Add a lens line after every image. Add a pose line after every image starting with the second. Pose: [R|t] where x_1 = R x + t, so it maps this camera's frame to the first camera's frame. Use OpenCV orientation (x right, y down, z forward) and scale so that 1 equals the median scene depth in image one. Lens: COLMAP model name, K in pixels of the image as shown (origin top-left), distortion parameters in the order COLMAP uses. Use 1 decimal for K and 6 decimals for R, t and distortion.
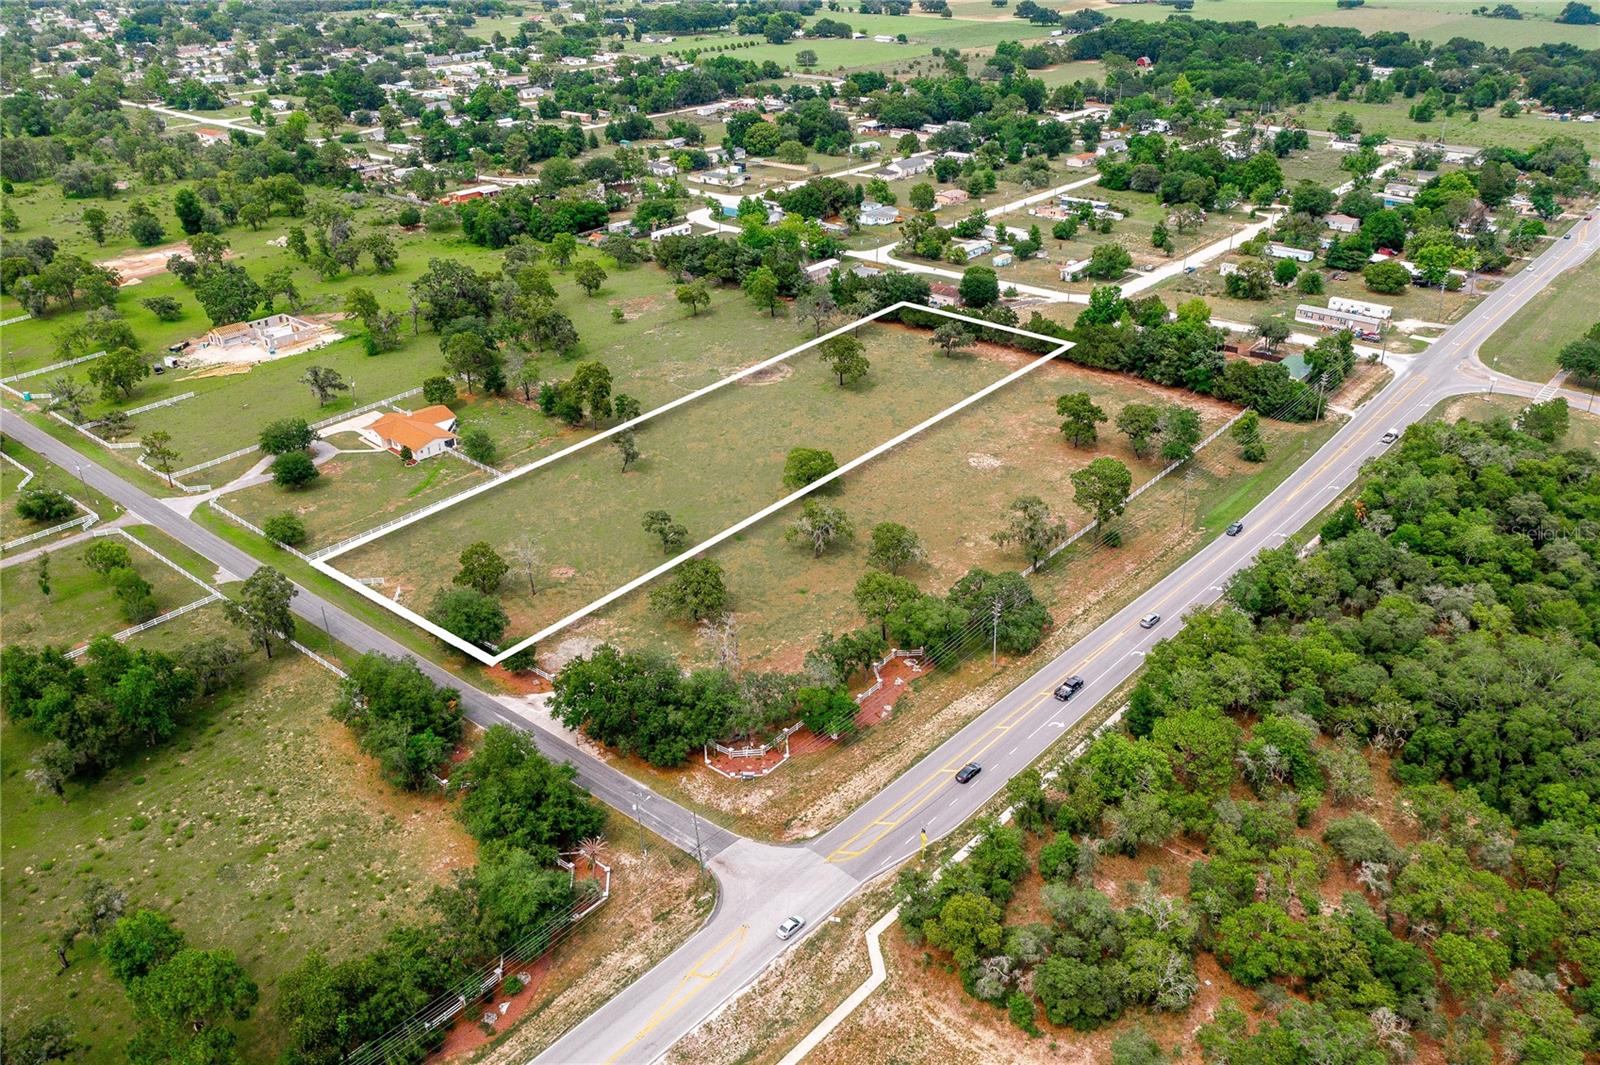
lens RADIAL K [[1256.2, 0, 802.9], [0, 1256.2, 527.6], [0, 0, 1]] dist [-0.019471, 0.004730]
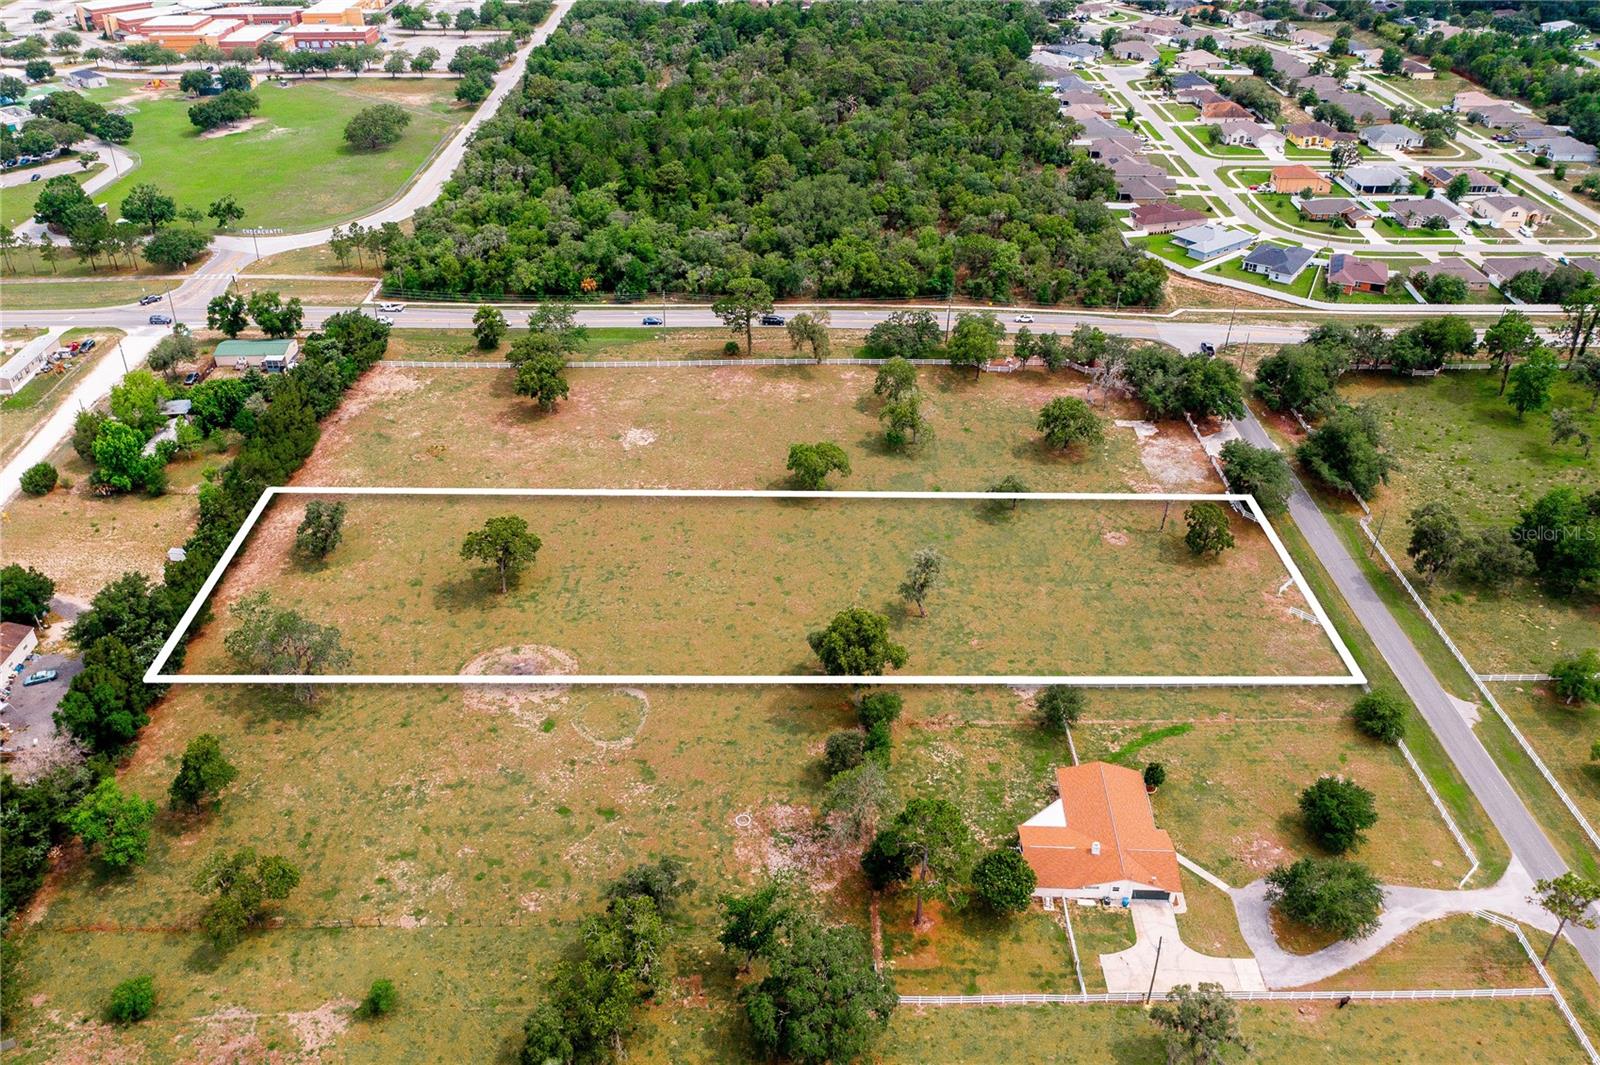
lens RADIAL K [[1279.0, 0, 803.7], [0, 1279.0, 533.7], [0, 0, 1]] dist [-0.014495, -0.001558]
pose [[-0.660671, -0.395828, 0.637835, -0.550214], [0.344537, 0.595011, 0.726124, -0.636449], [-0.666939, 0.699487, -0.256729, 1.183151]]
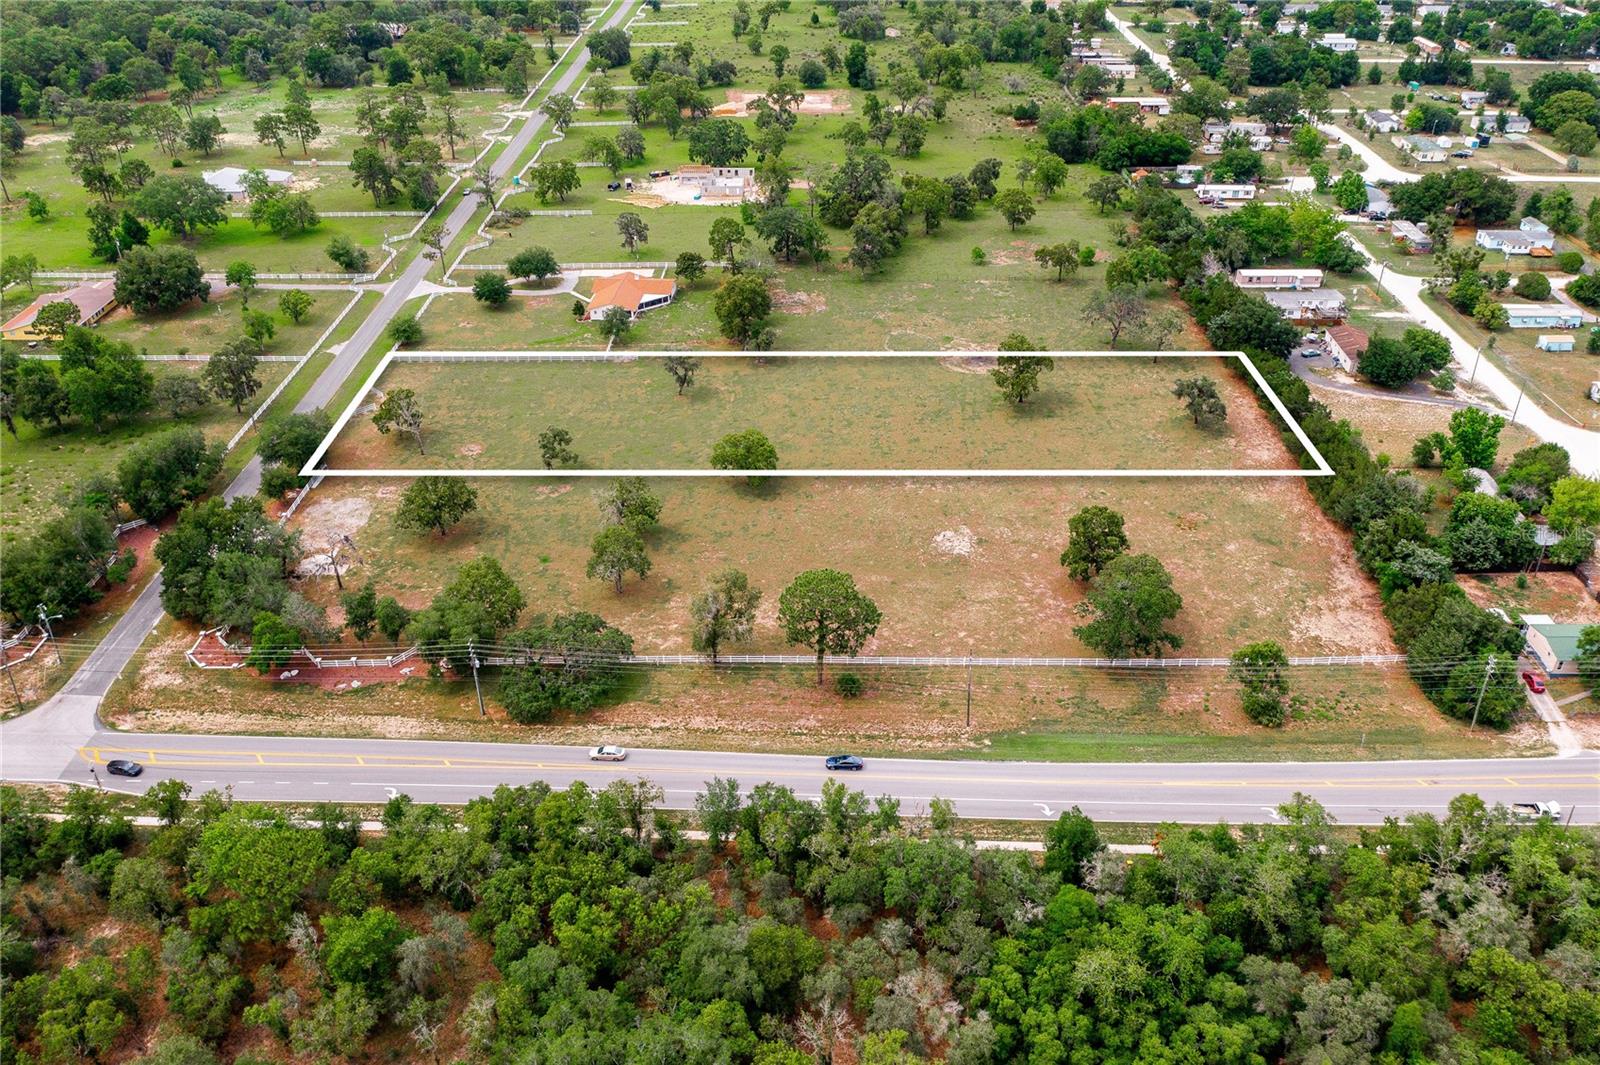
lens RADIAL K [[1304.8, 0, 823.9], [0, 1304.8, 533.2], [0, 0, 1]] dist [-0.022270, 0.008751]
pose [[0.639267, 0.405094, -0.653634, 0.590725], [-0.356990, 0.909187, 0.214332, -0.192608], [0.681100, 0.096325, 0.725827, 0.369274]]
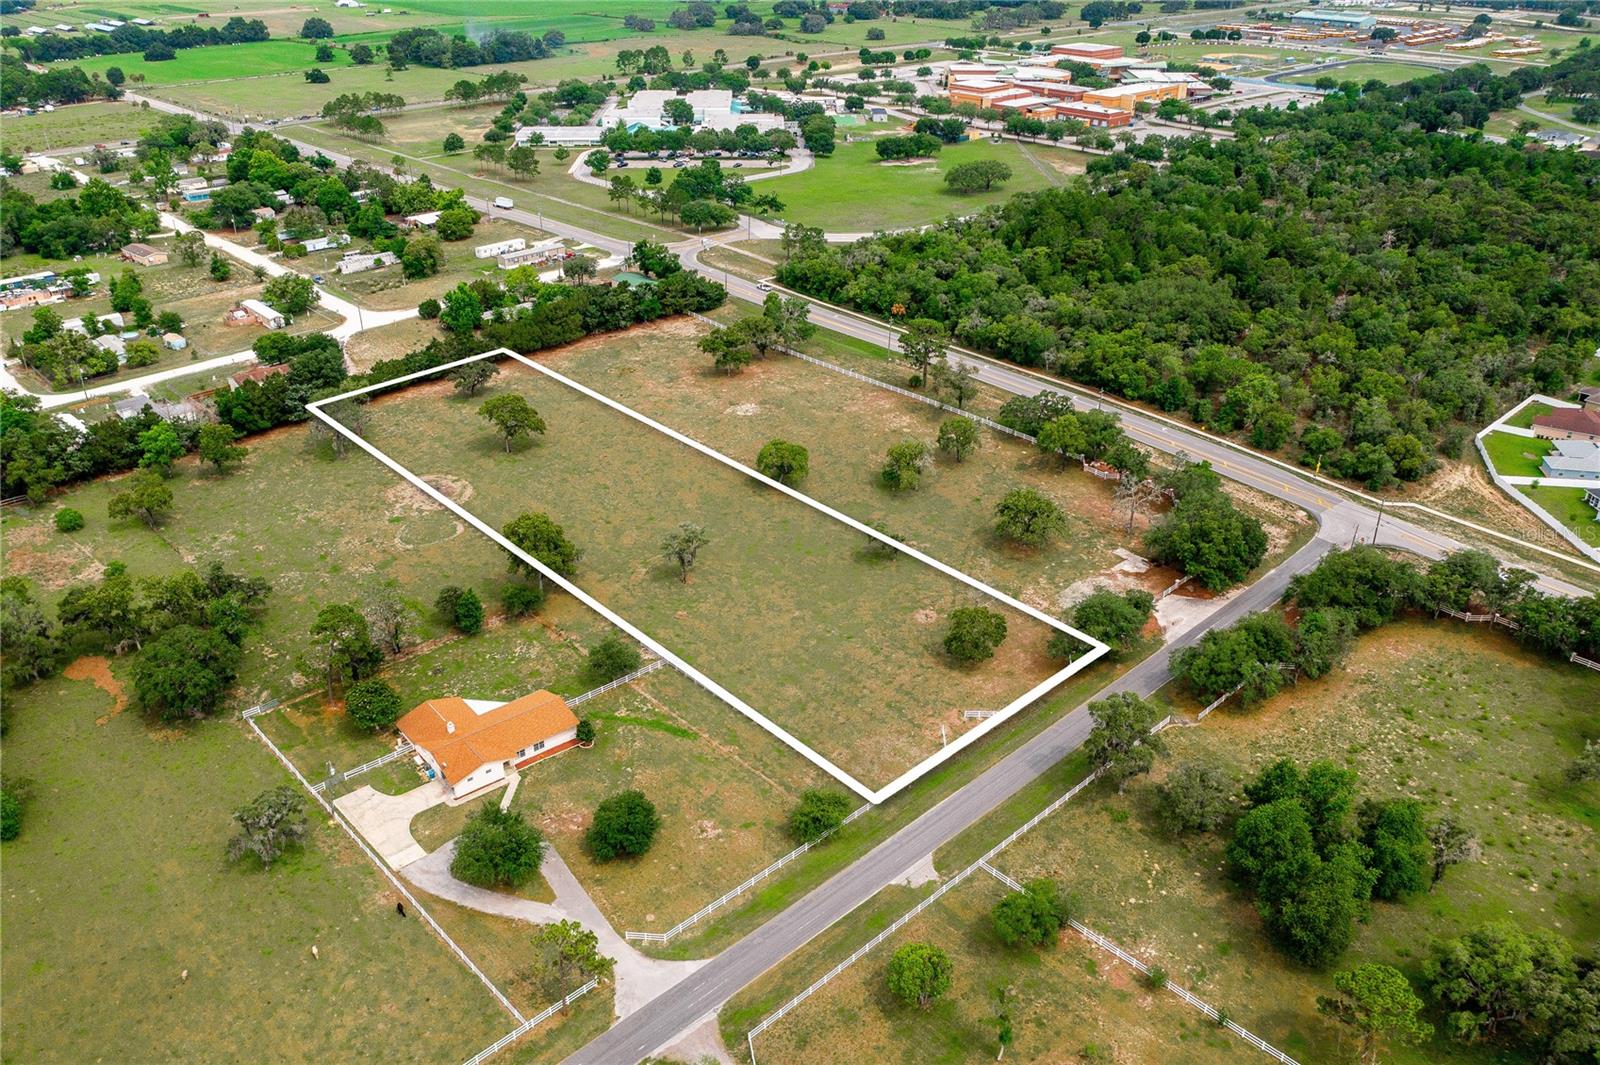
lens RADIAL K [[1256.2, 0, 802.9], [0, 1256.2, 527.6], [0, 0, 1]] dist [-0.019471, 0.004730]
pose [[0.110826, -0.454755, 0.883694, -0.835186], [0.451248, 0.815259, 0.362945, -0.333041], [-0.885490, 0.358541, 0.295559, 0.657829]]
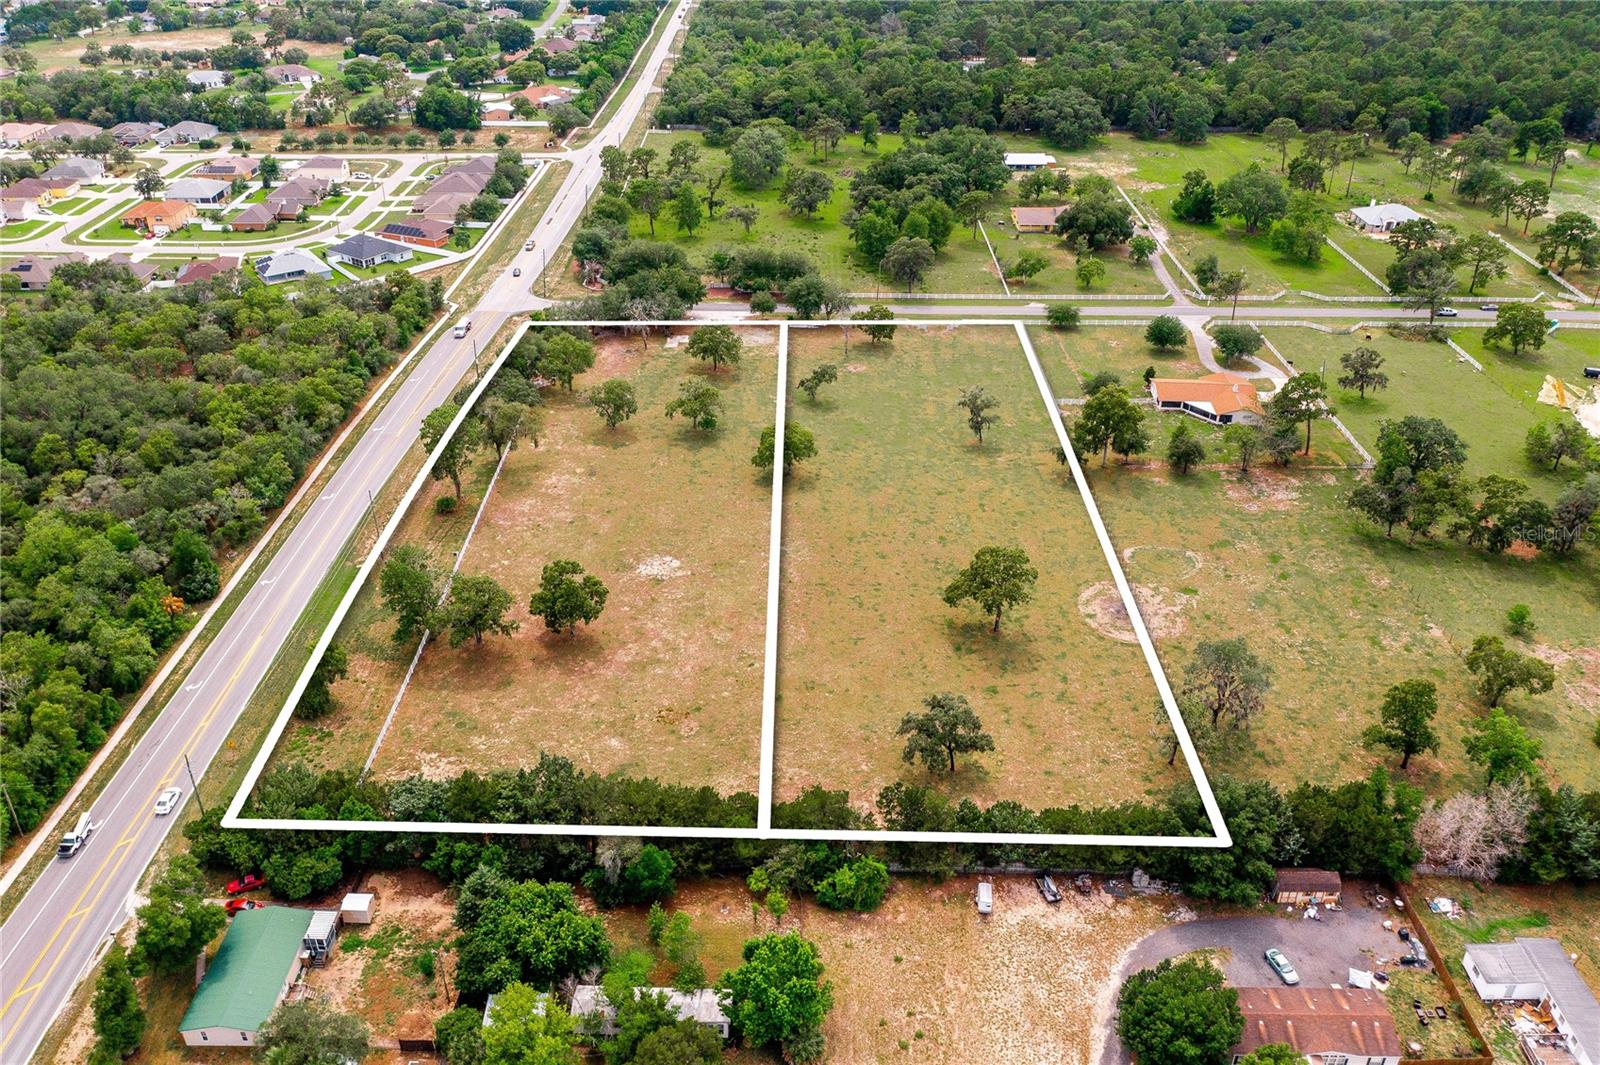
lens RADIAL K [[1286.1, 0, 801.8], [0, 1286.1, 467.3], [0, 0, 1]] dist [-0.018517, 0.002693]
pose [[-0.766378, 0.302520, -0.566698, 0.493191], [-0.293978, 0.619212, 0.728117, -0.671172], [0.571176, 0.724609, -0.385617, 1.279008]]
